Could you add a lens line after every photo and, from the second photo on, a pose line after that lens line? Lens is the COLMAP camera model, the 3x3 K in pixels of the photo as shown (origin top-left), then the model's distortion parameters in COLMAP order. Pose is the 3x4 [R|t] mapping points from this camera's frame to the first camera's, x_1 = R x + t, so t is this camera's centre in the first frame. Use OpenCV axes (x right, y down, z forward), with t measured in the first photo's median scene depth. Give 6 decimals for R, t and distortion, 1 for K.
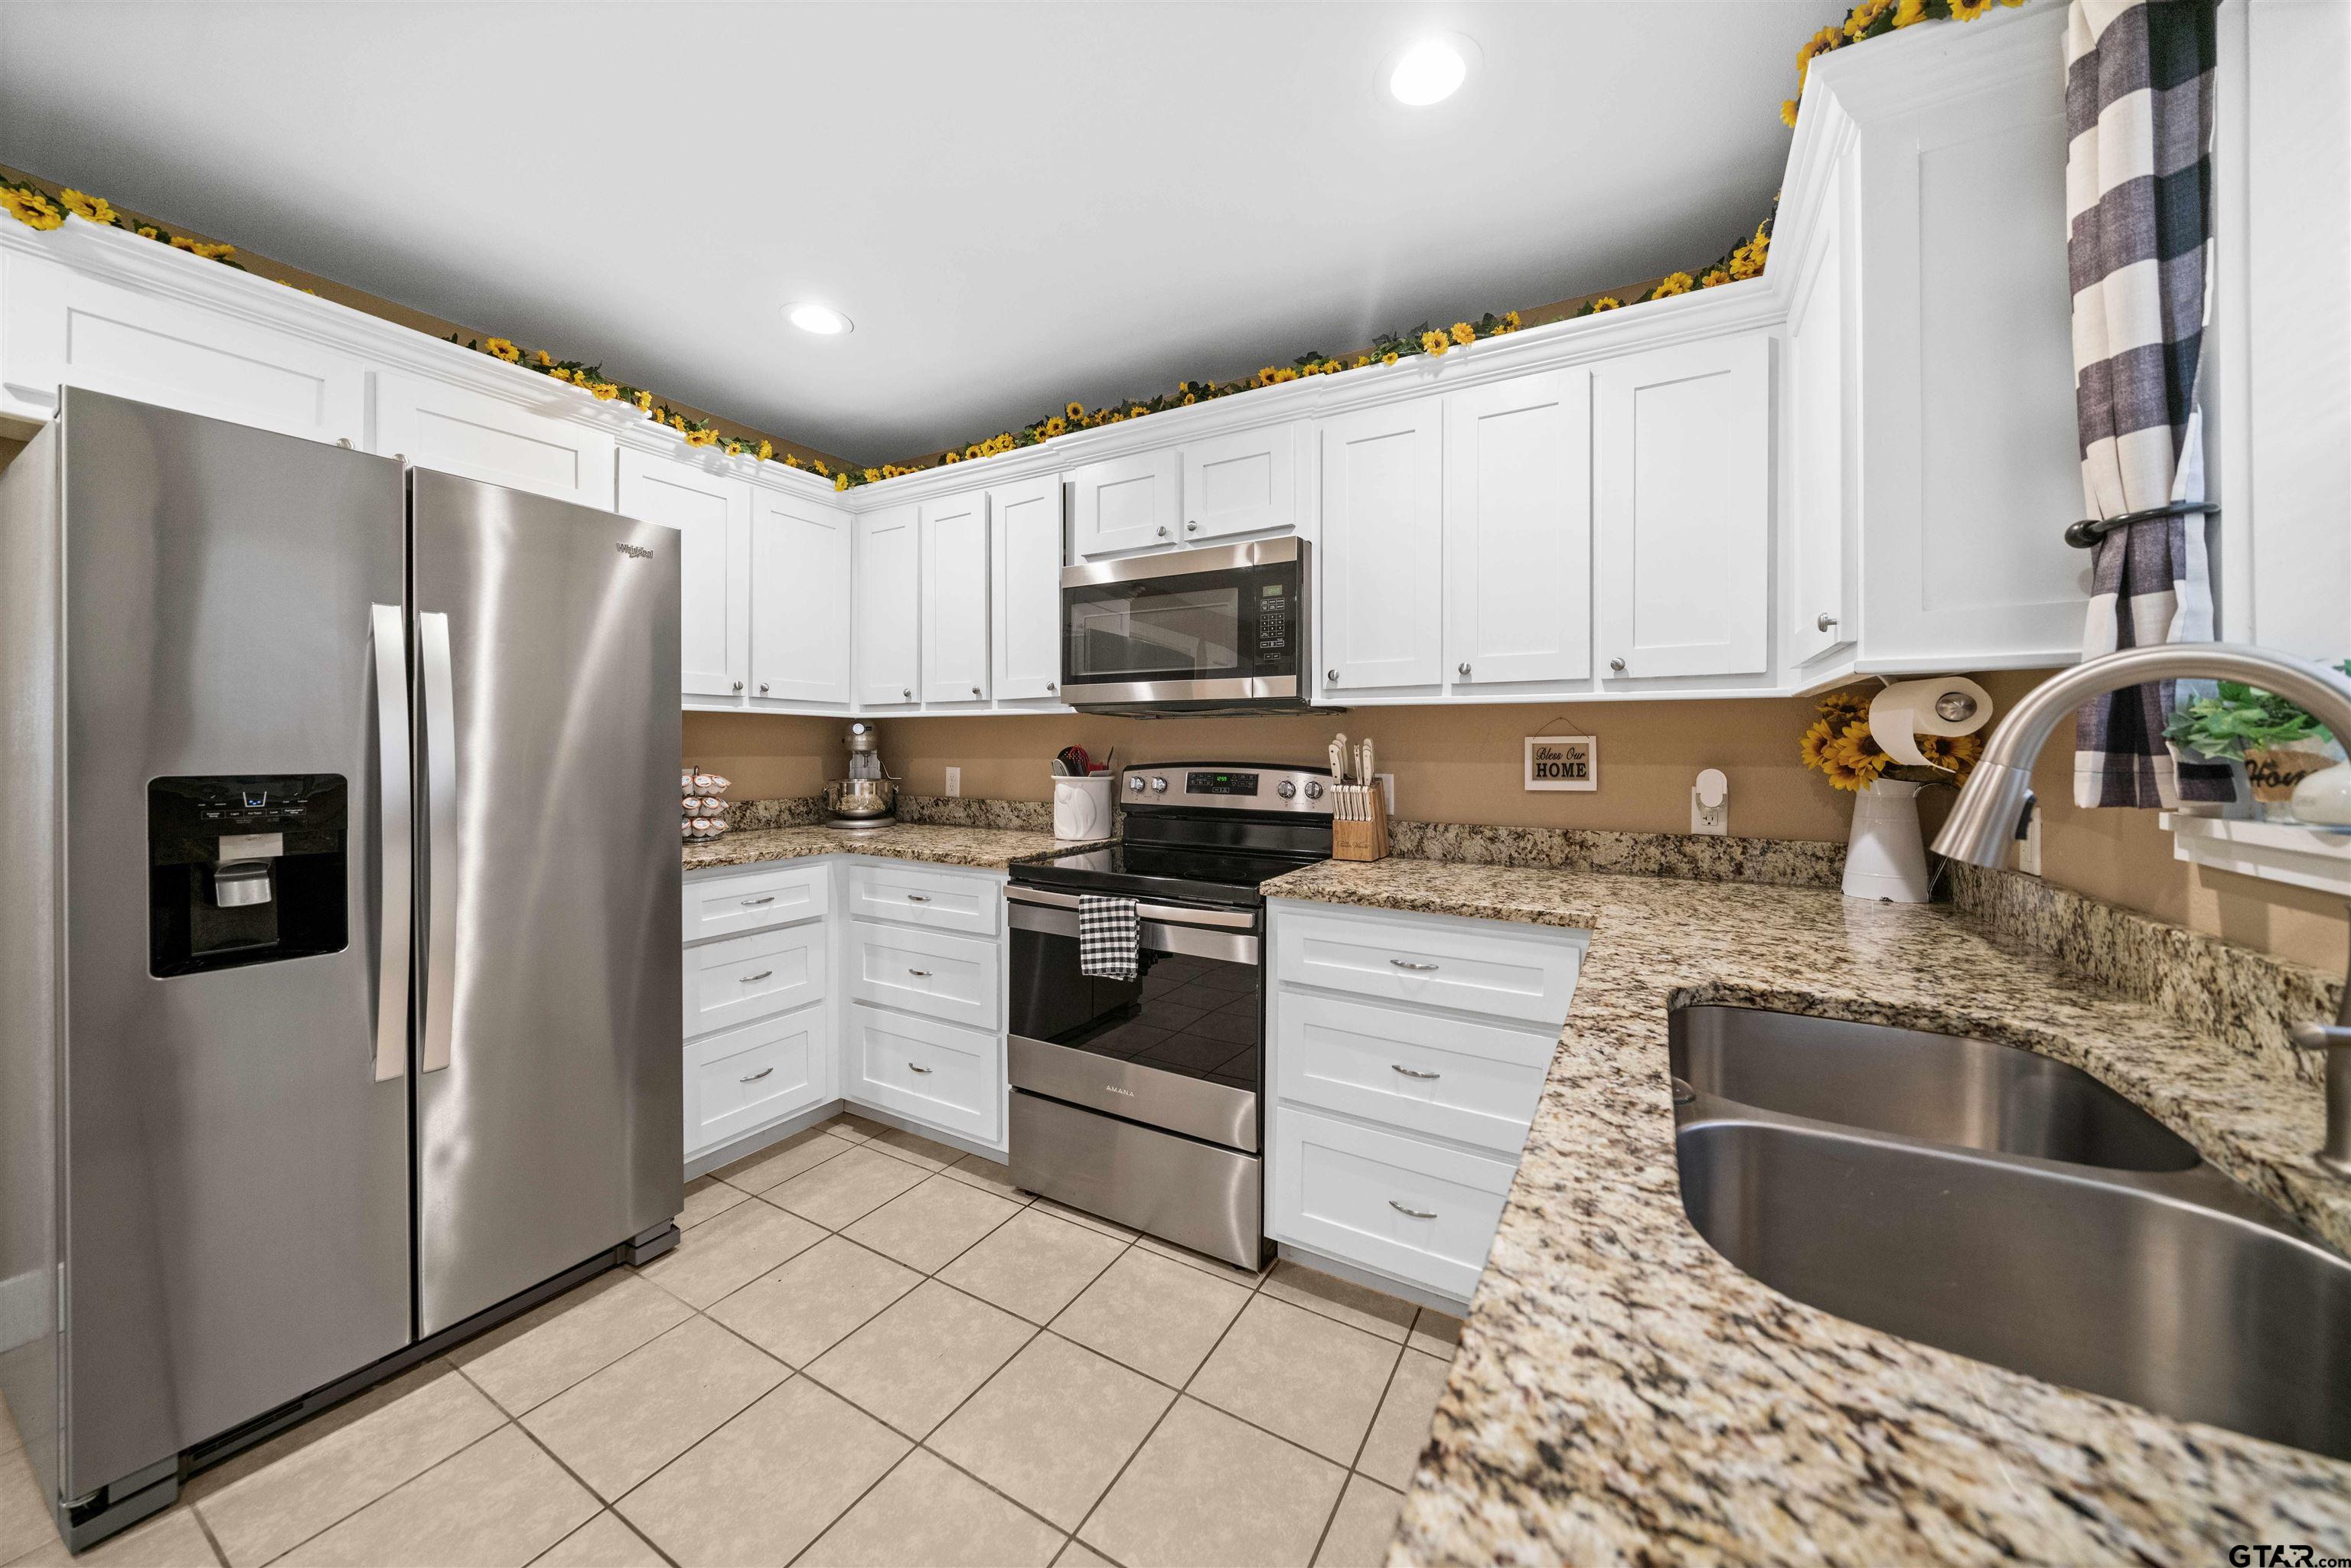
lens RADIAL K [[829.2, 0, 1141.8], [0, 829.2, 752.4], [0, 0, 1]] dist [-0.008157, 0.000688]
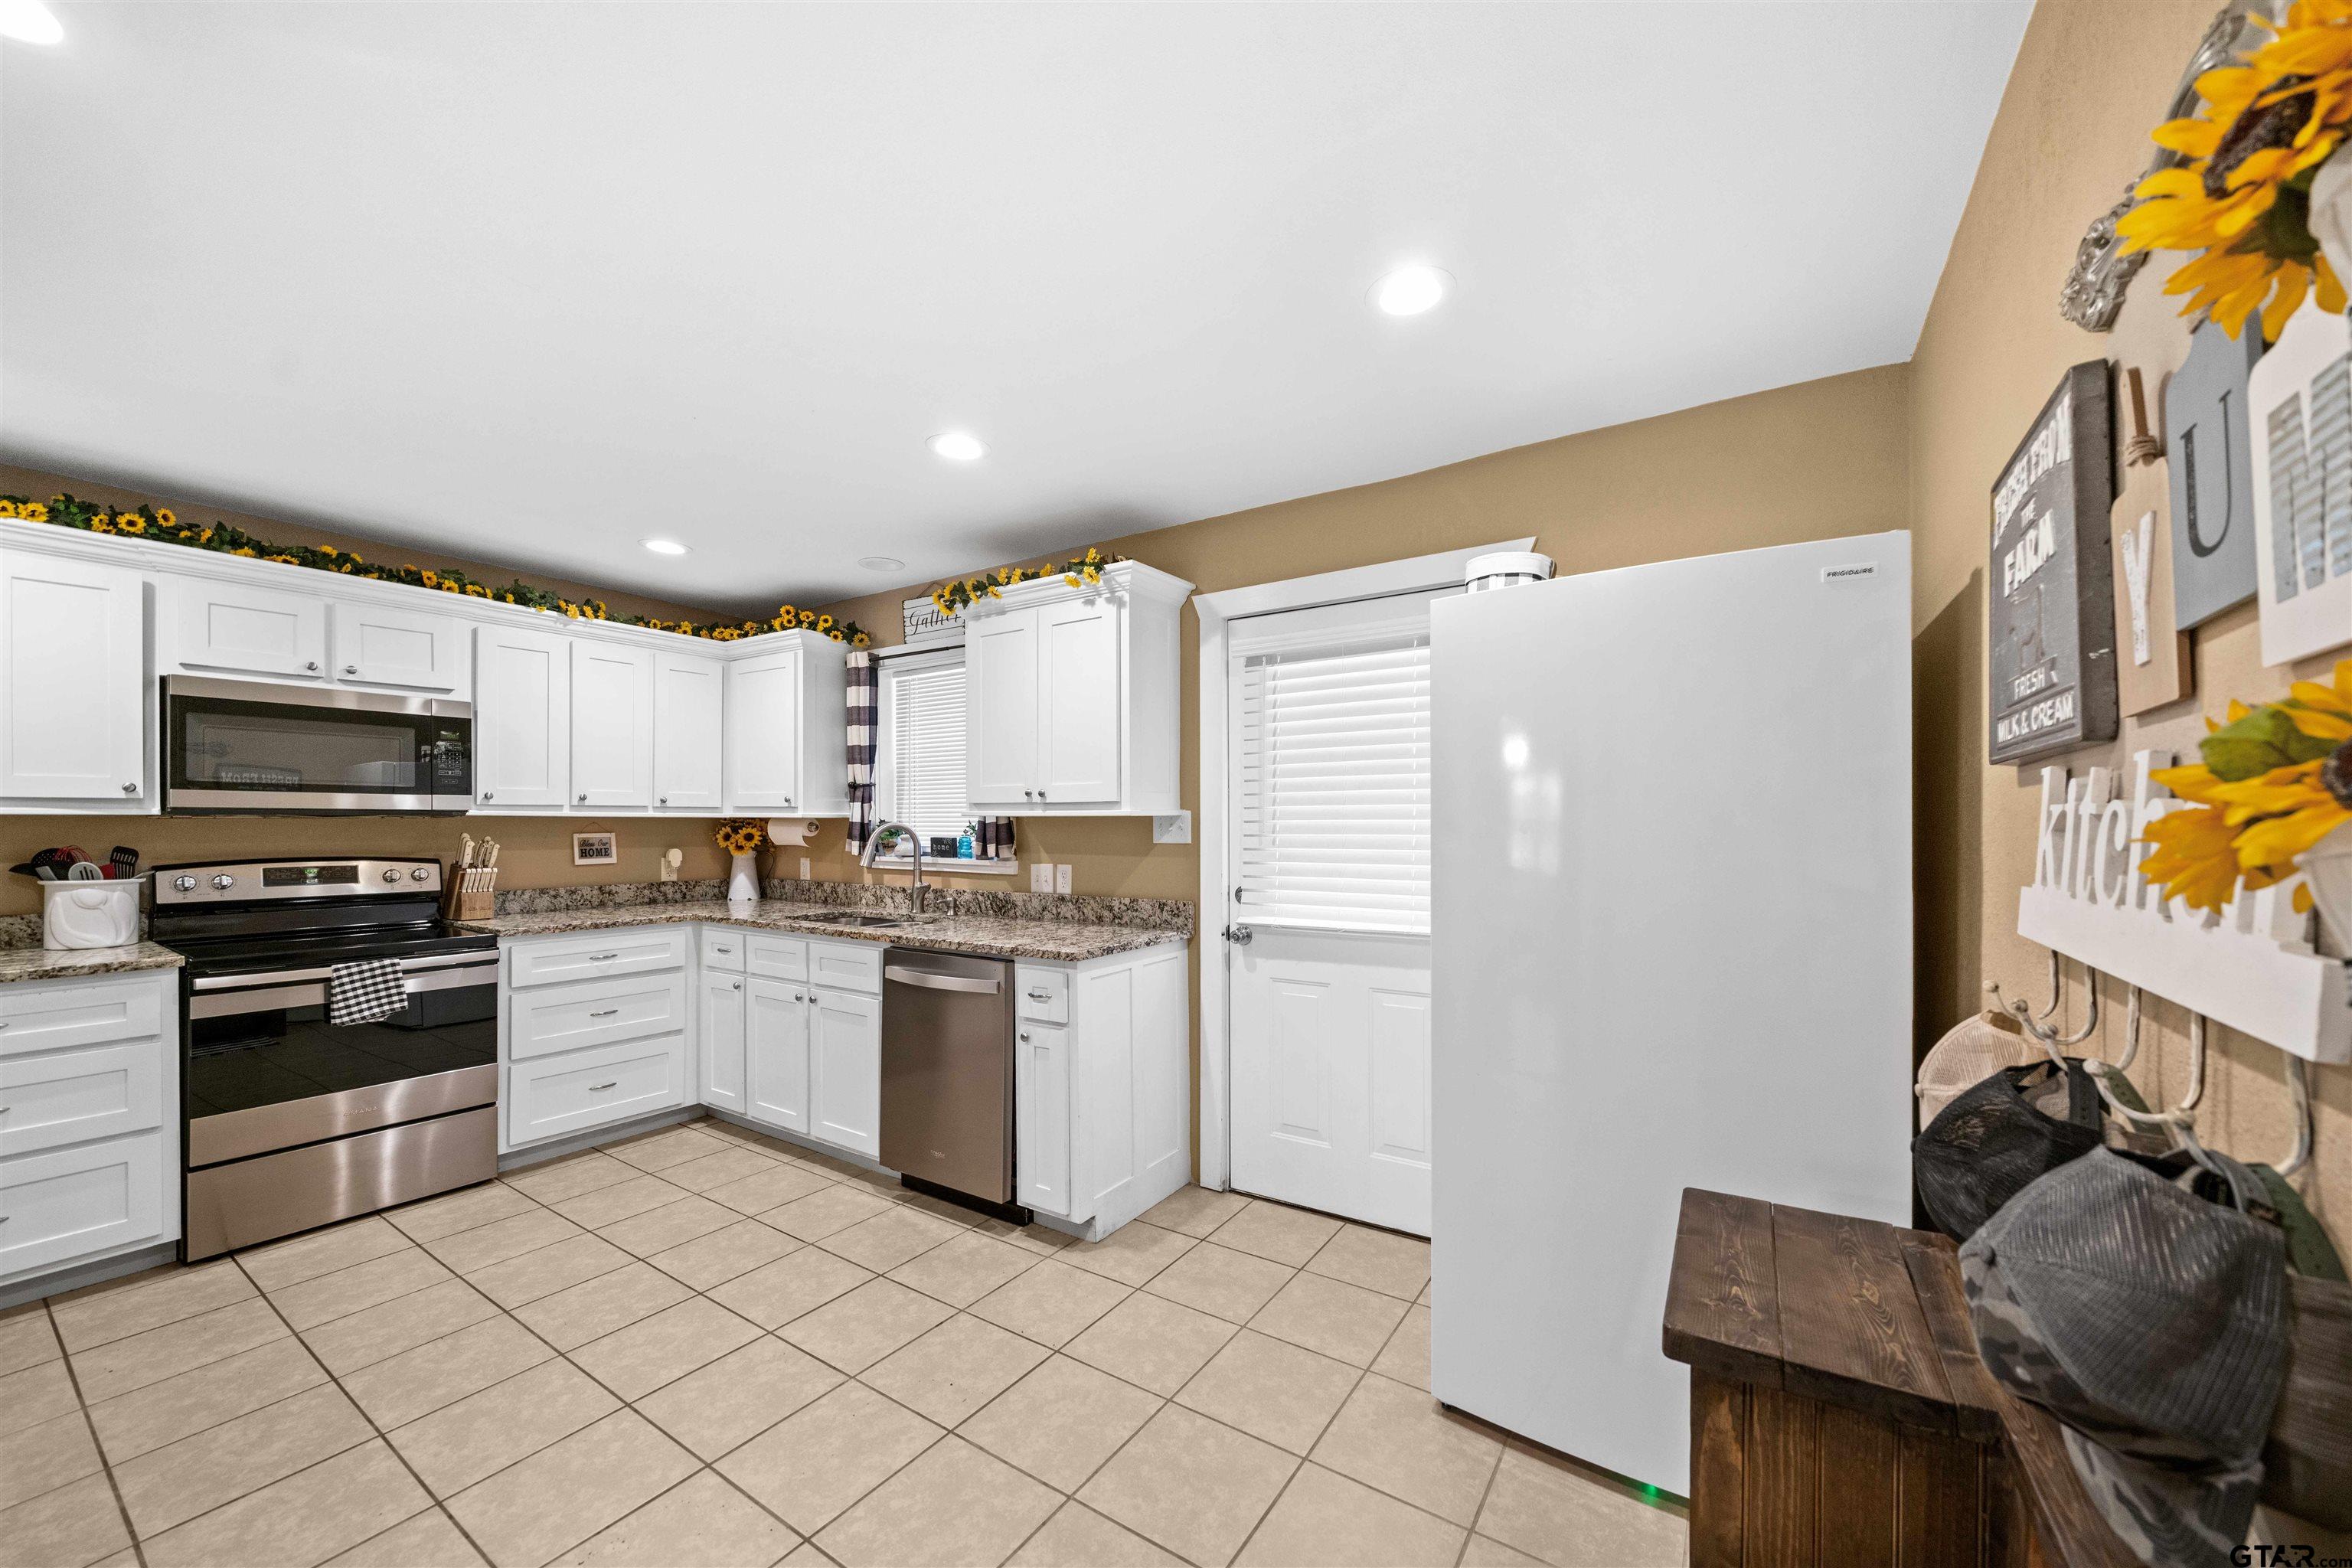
lens RADIAL K [[829.6, 0, 1215.9], [0, 829.6, 826.6], [0, 0, 1]] dist [-0.008157, 0.000688]
pose [[0.008307, -0.006885, 0.999942, -1.268880], [0.005459, 0.999962, 0.006840, -0.039468], [-0.999951, 0.005402, 0.008344, -0.348146]]
